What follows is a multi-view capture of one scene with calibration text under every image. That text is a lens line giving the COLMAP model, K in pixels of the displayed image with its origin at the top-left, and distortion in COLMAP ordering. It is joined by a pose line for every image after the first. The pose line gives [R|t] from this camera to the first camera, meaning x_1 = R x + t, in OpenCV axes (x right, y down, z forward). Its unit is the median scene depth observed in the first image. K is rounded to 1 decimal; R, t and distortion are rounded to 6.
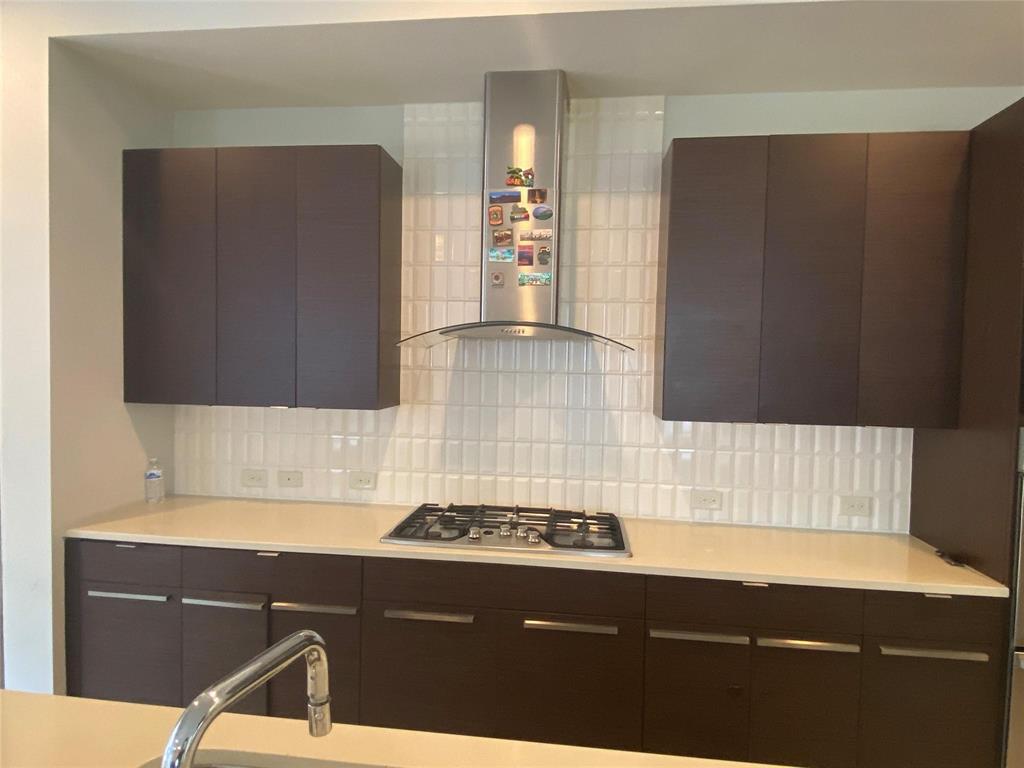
lens RADIAL K [[636.6, 0, 505.4], [0, 636.6, 379.5], [0, 0, 1]] dist [0.023925, -0.003599]
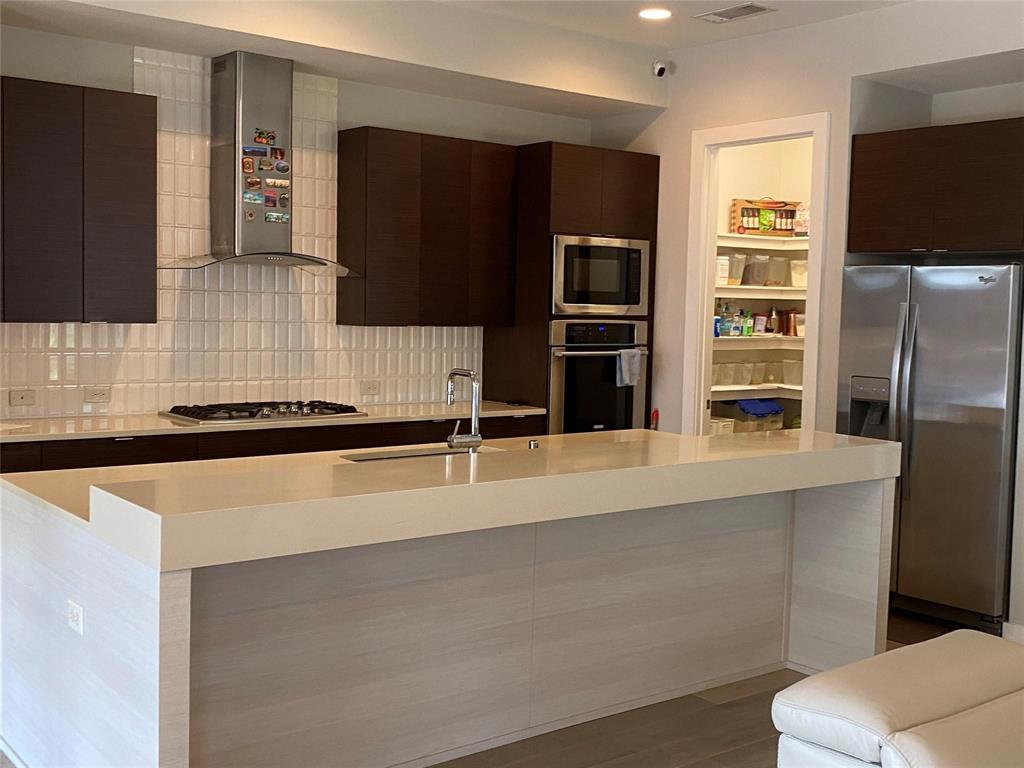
lens RADIAL K [[1185.0, 0, 511.7], [0, 1185.0, 384.3], [0, 0, 1]] dist [-0.010711, 0.000000]
pose [[0.694519, -0.052086, 0.717587, -1.345444], [0.013632, 0.998150, 0.059256, 0.041618], [-0.719345, -0.031373, 0.693944, -0.999177]]
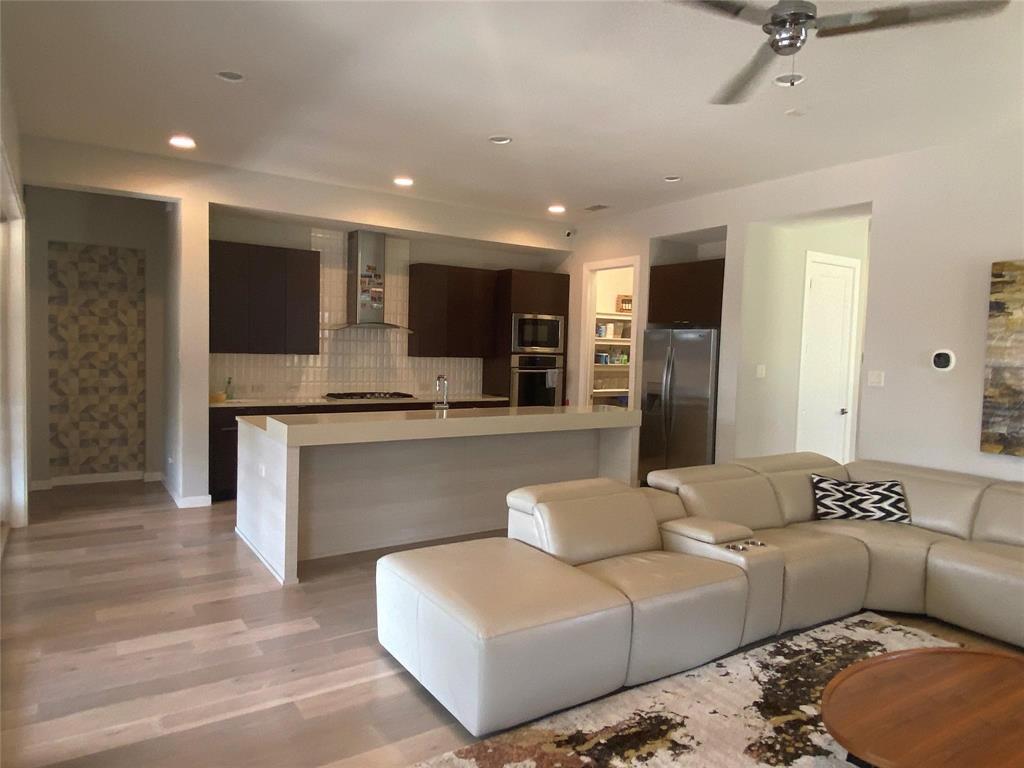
lens RADIAL K [[685.8, 0, 512.5], [0, 685.8, 382.5], [0, 0, 1]] dist [0.005533, -0.007548]
pose [[0.749093, -0.033011, 0.661641, -1.481608], [0.008551, 0.999156, 0.040170, 0.057085], [-0.662409, -0.024433, 0.748744, -1.614033]]
